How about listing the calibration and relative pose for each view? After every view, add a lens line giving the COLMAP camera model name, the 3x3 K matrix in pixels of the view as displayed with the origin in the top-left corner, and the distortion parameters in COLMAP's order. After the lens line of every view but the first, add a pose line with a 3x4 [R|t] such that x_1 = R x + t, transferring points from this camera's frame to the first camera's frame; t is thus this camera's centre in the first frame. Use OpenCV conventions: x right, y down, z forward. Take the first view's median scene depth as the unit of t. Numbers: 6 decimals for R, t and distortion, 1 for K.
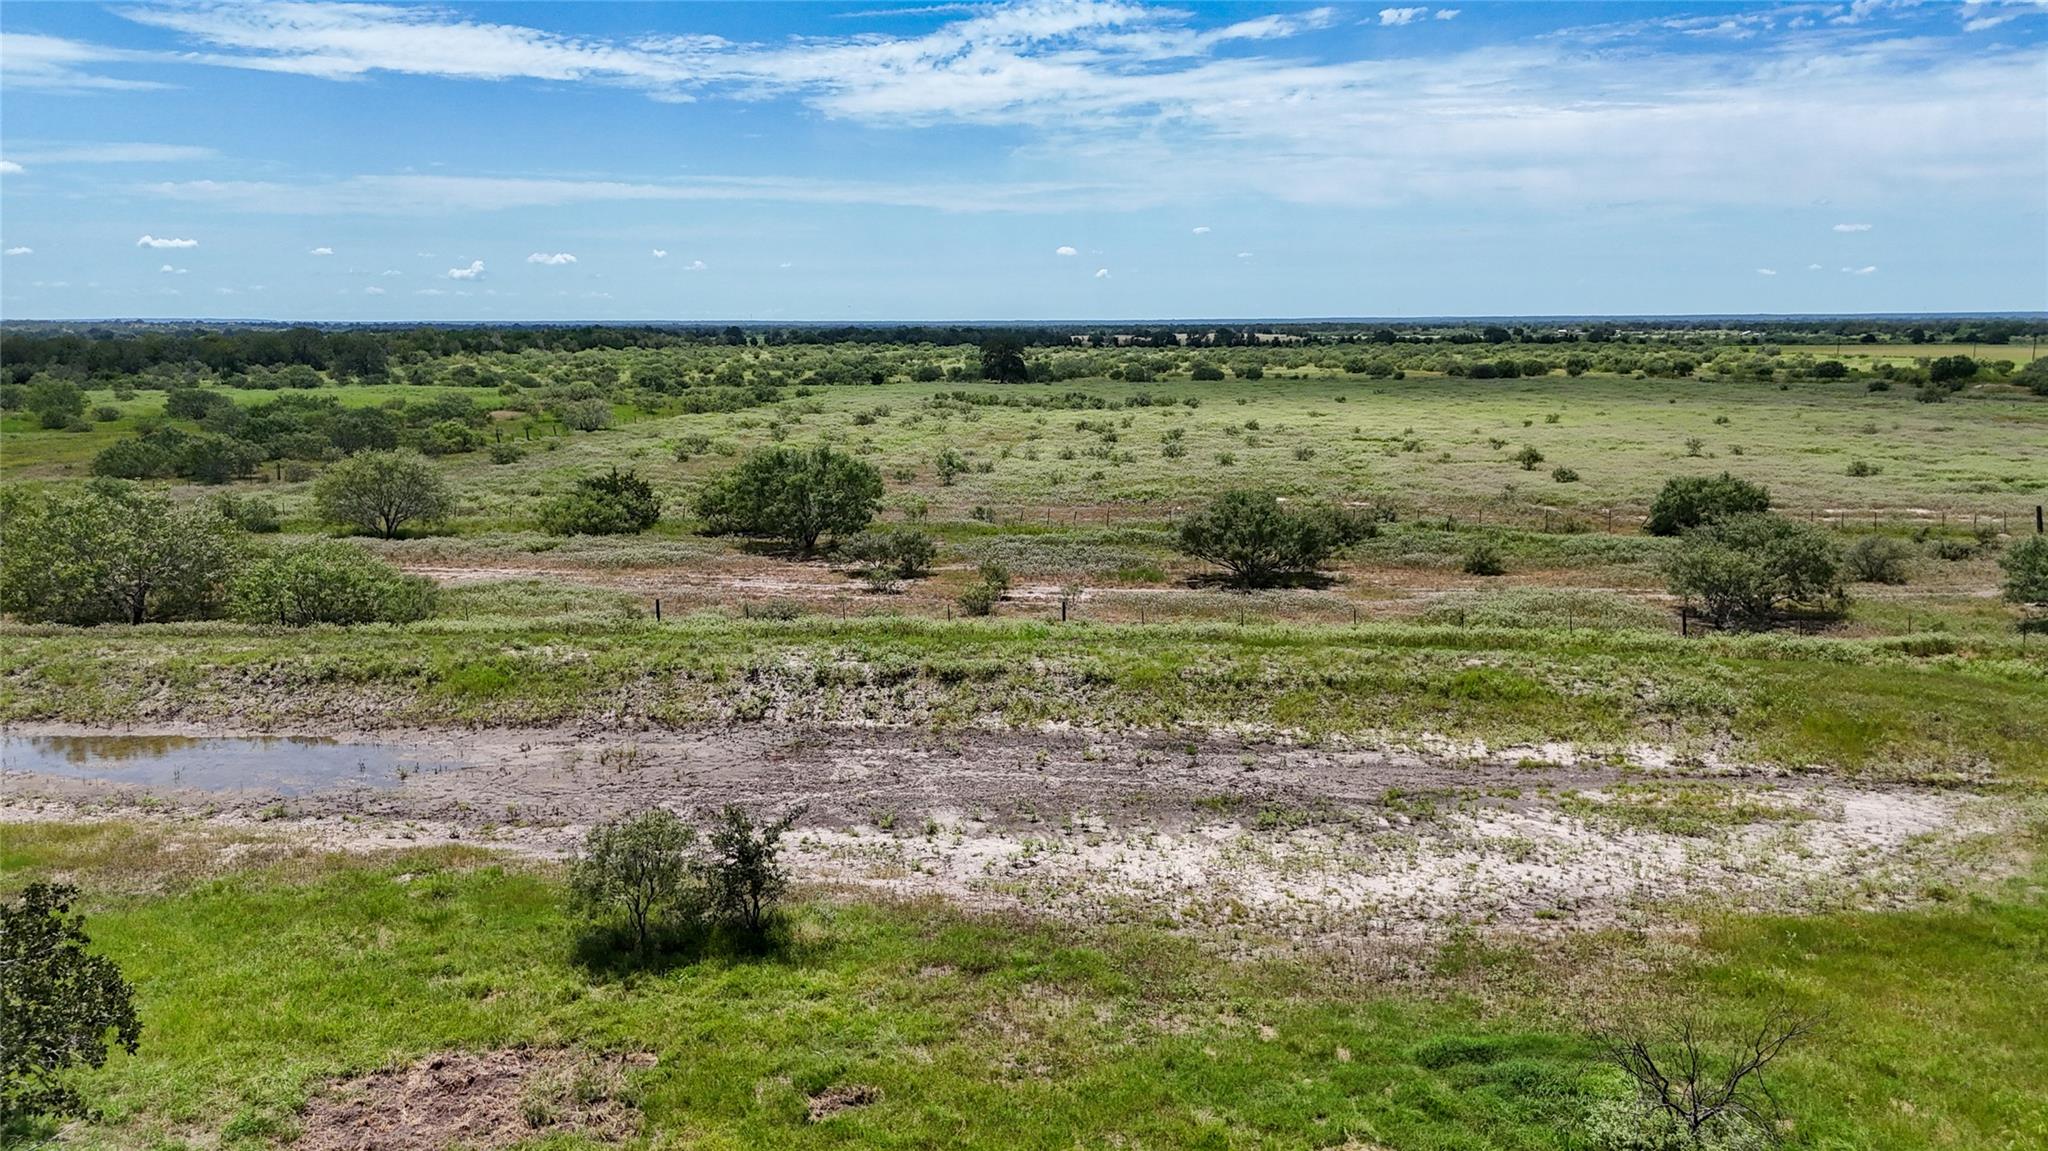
lens RADIAL K [[1516.5, 0, 1012.4], [0, 1516.5, 597.5], [0, 0, 1]] dist [0.040078, -0.031764]
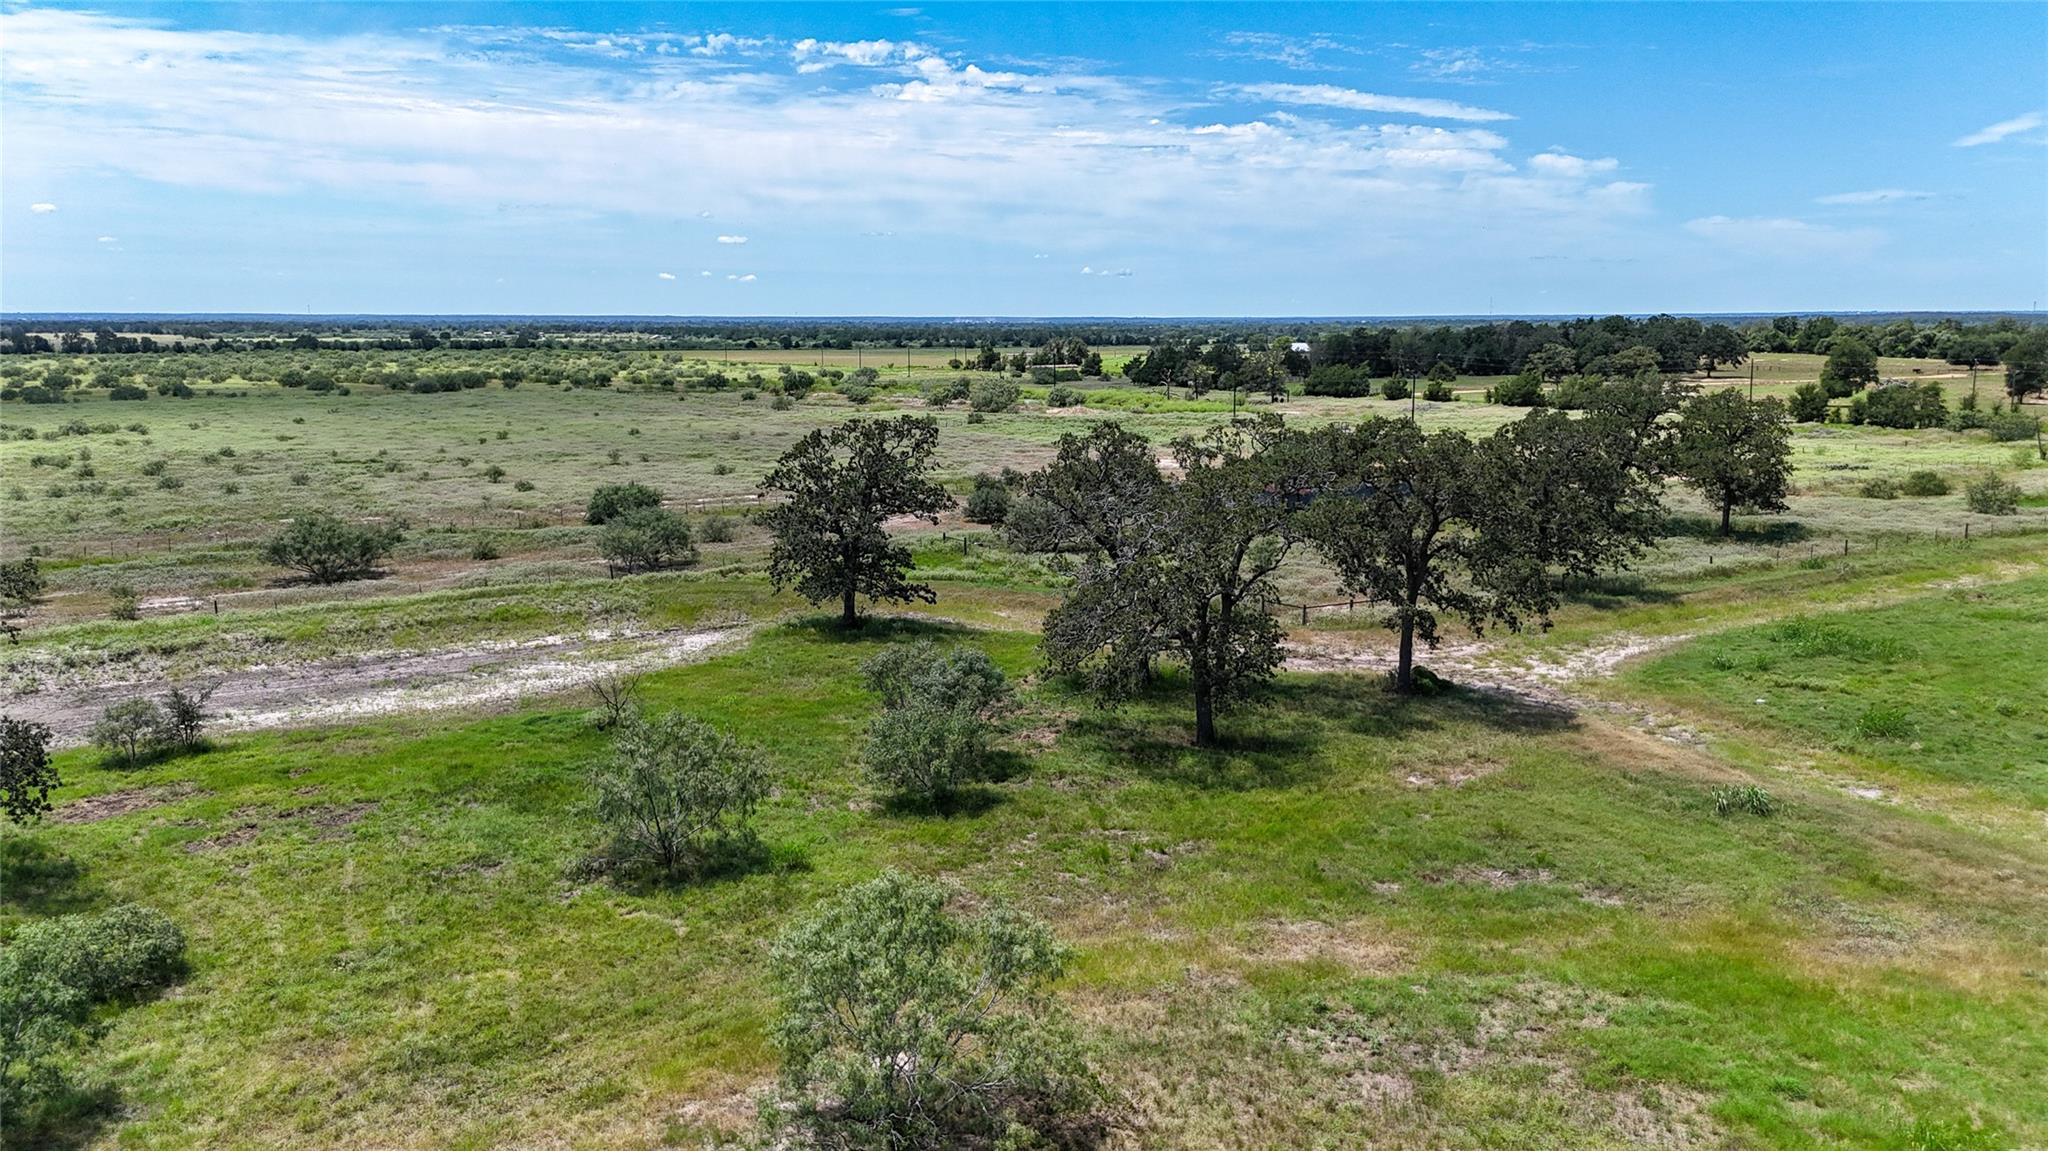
lens RADIAL K [[1516.5, 0, 1036.3], [0, 1516.5, 590.6], [0, 0, 1]] dist [0.040078, -0.031764]
pose [[0.775703, -0.107089, 0.621946, -0.208674], [0.109130, 0.993413, 0.034942, 0.021920], [-0.621592, 0.040769, 0.782280, -0.516625]]
